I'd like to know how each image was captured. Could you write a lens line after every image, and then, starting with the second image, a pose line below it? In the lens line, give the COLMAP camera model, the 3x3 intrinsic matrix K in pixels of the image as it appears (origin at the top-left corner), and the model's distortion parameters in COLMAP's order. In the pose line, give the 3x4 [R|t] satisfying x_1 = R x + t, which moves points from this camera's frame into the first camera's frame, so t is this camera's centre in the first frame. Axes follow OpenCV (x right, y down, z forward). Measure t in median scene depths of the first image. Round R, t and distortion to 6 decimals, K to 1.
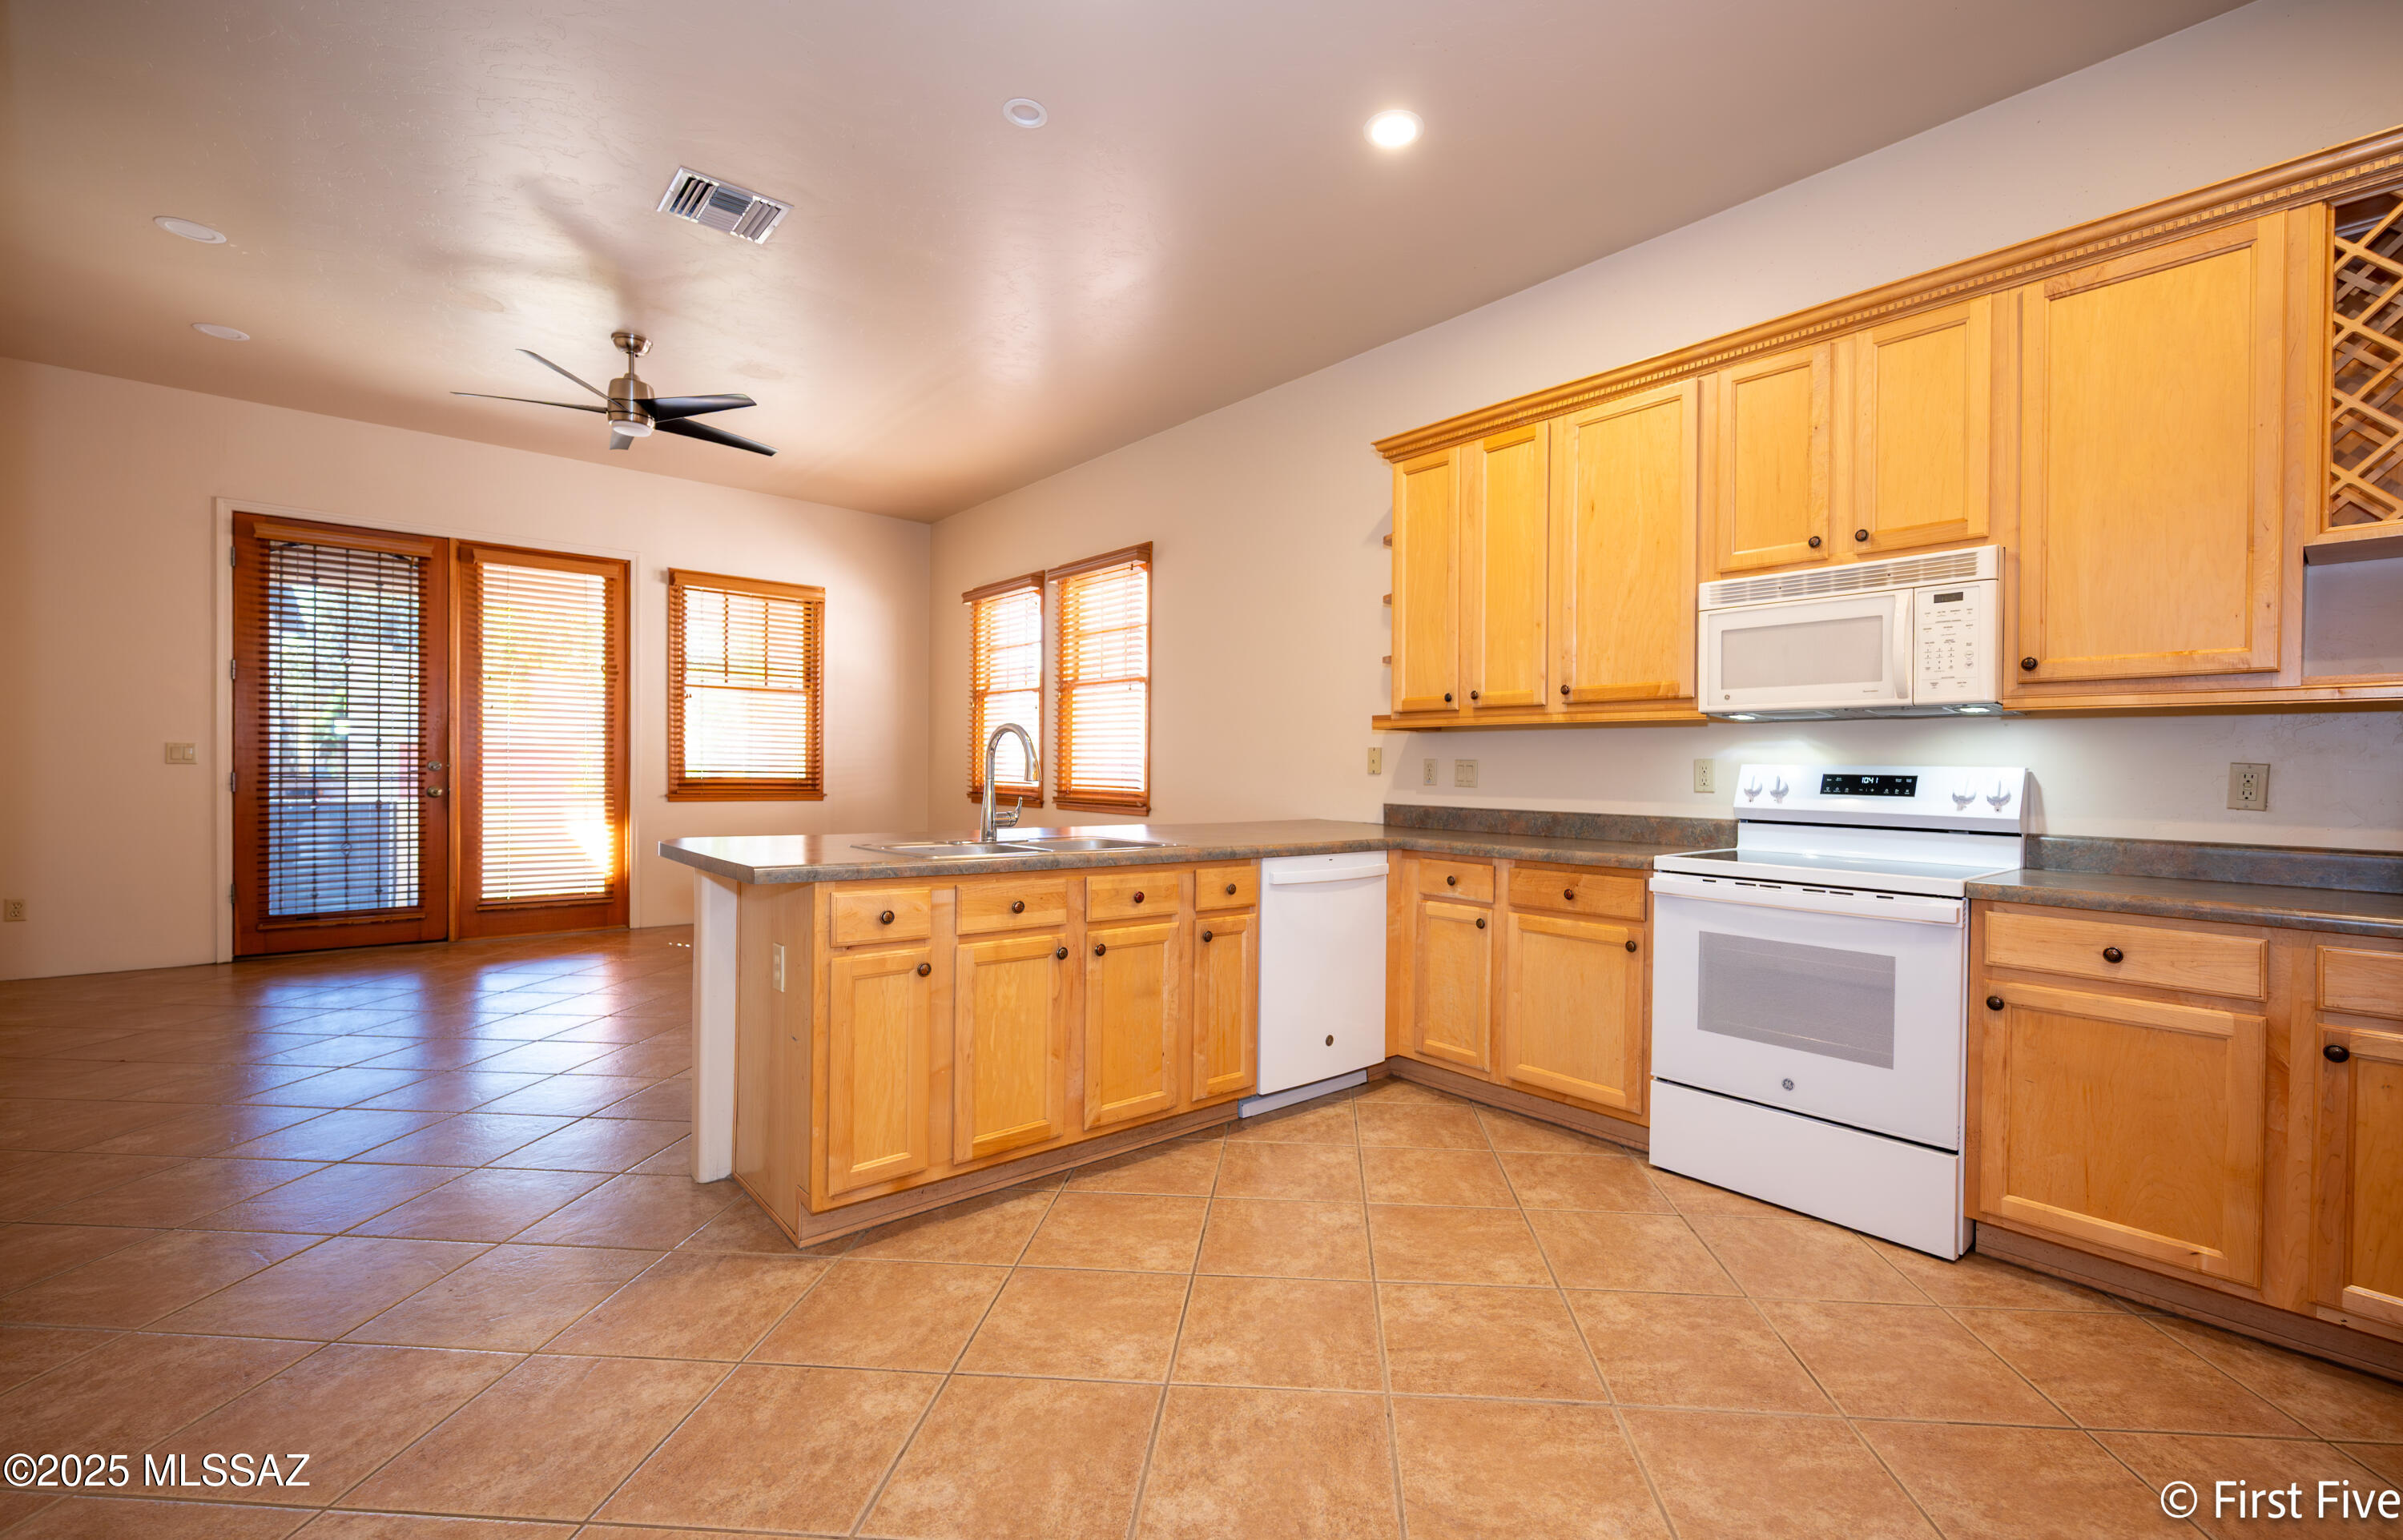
lens RADIAL K [[988.6, 0, 1205.1], [0, 988.6, 767.2], [0, 0, 1]] dist [0.002562, -0.000120]
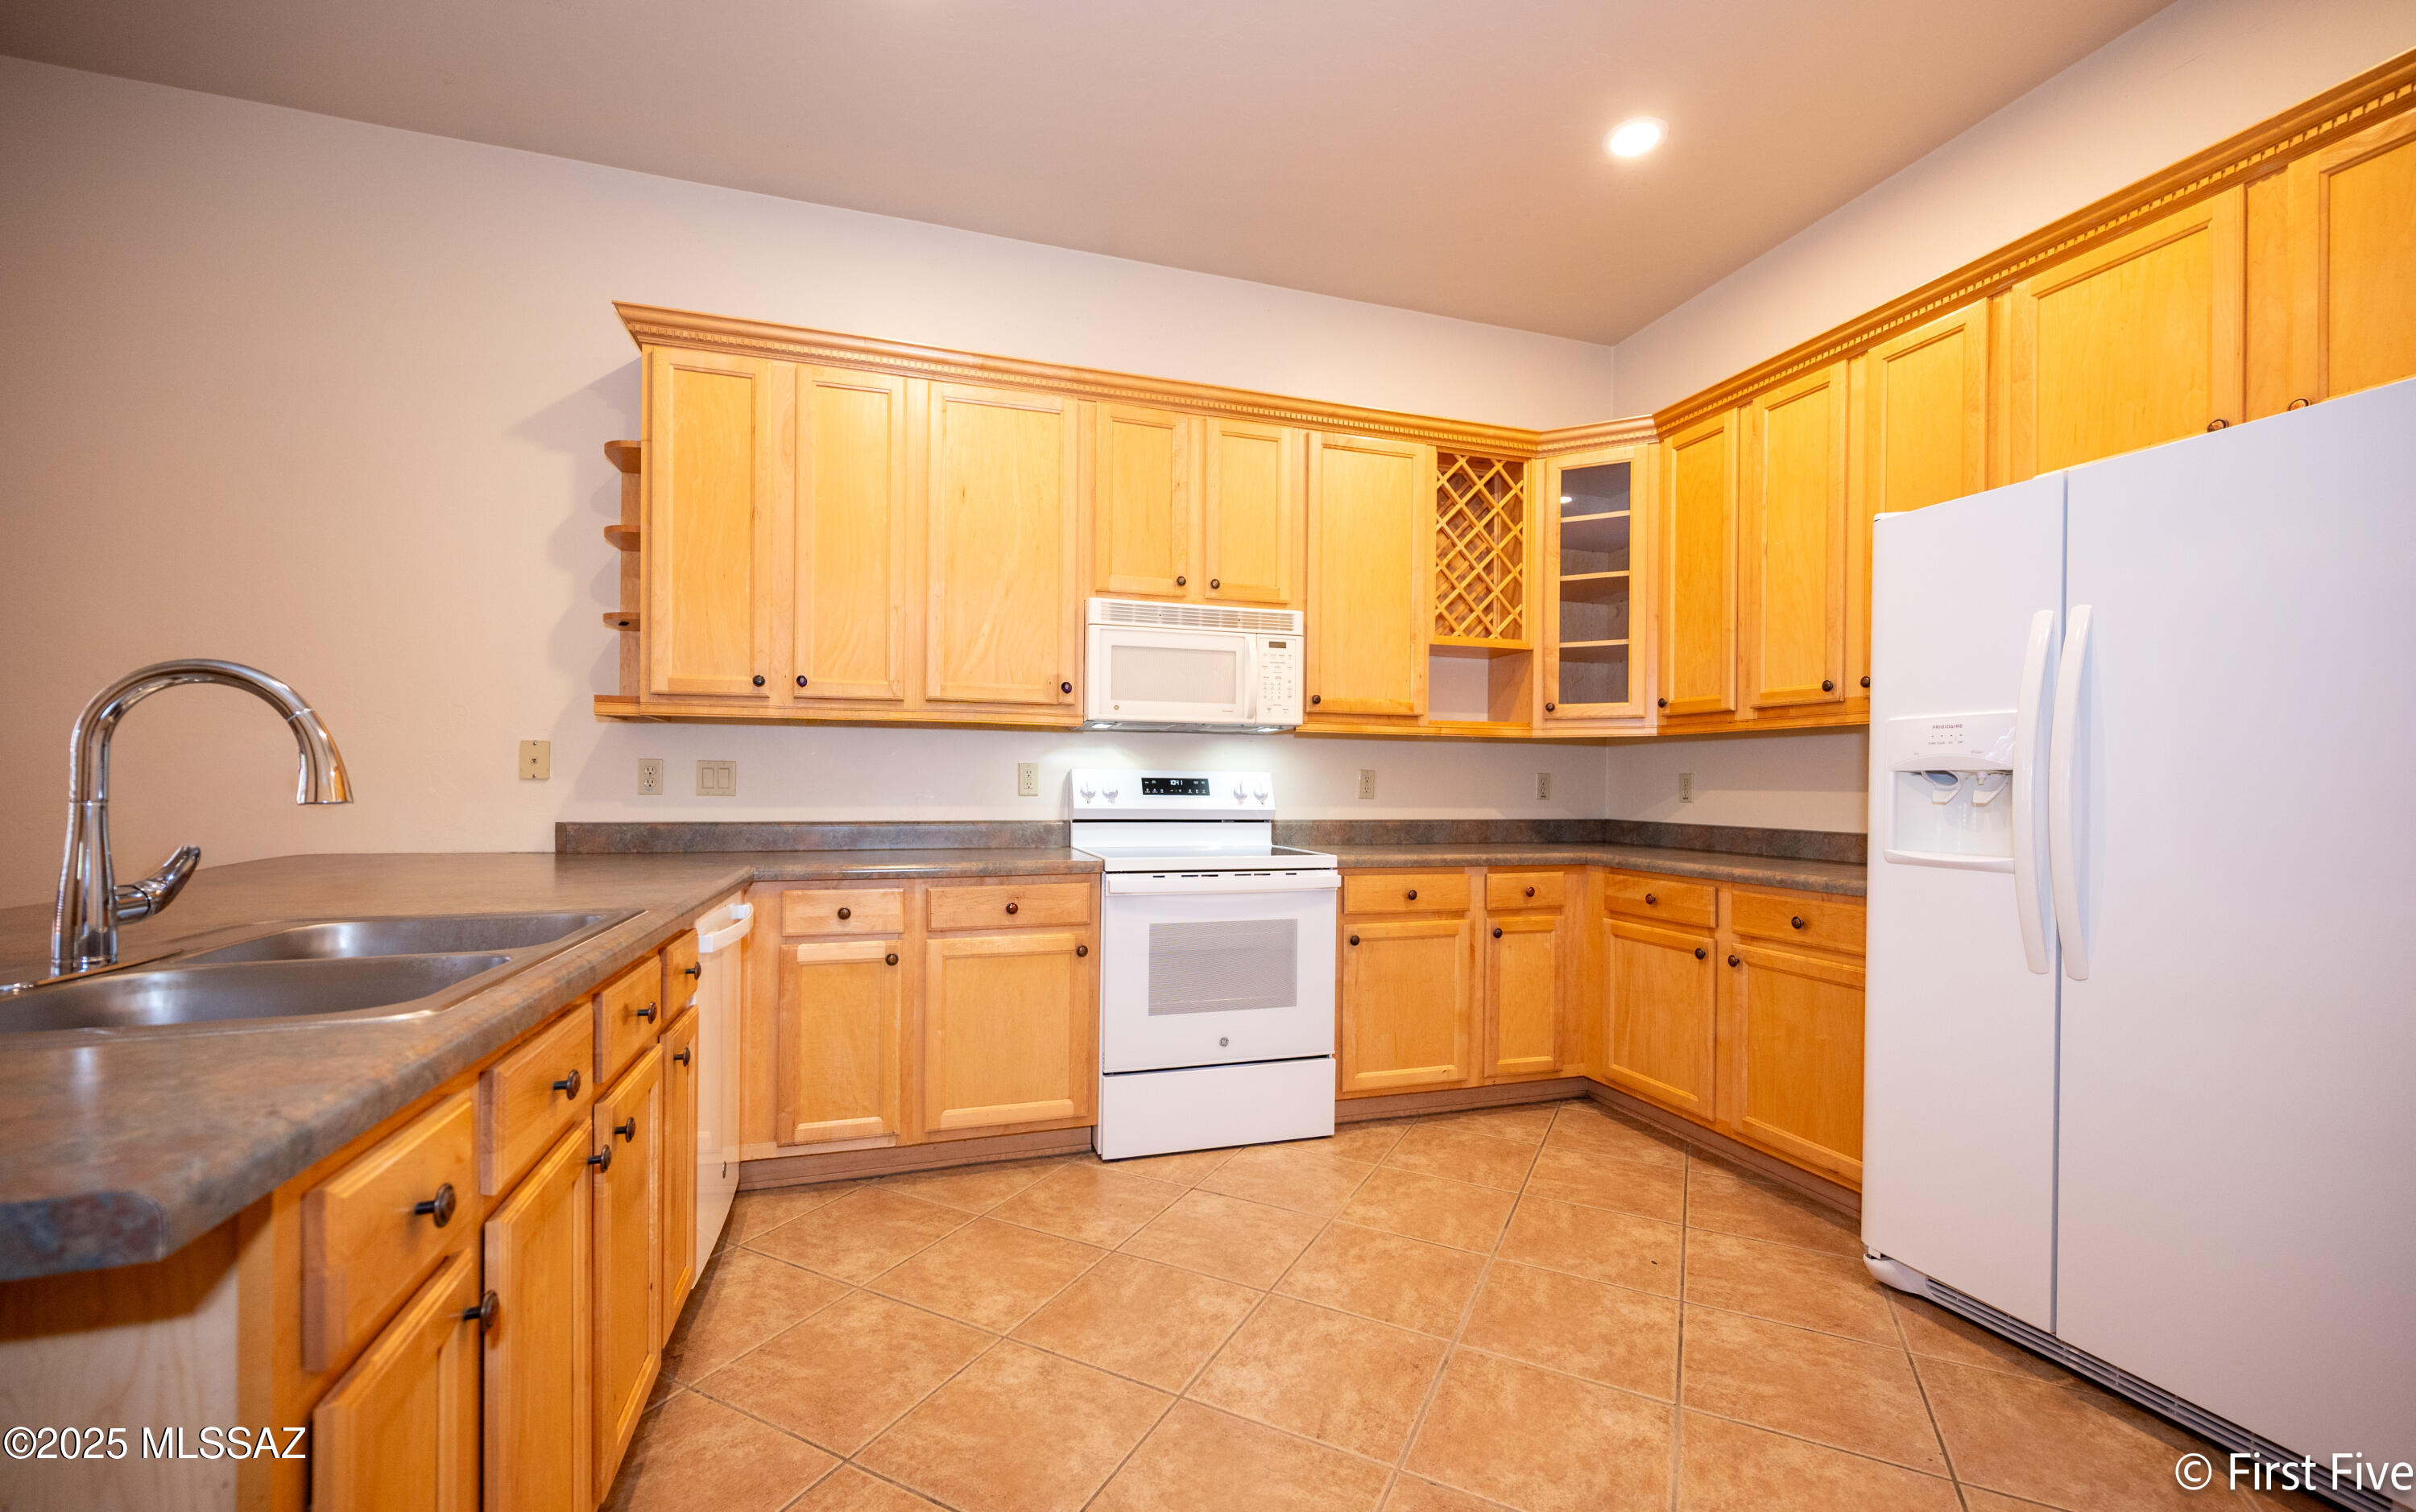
lens RADIAL K [[975.7, 0, 1209.7], [0, 975.7, 773.3], [0, 0, 1]] dist [0.002093, -0.000252]
pose [[0.387358, -0.002188, 0.921927, -0.462062], [-0.004632, 0.999980, 0.004320, -0.003841], [-0.921918, -0.005944, 0.387340, 0.538291]]
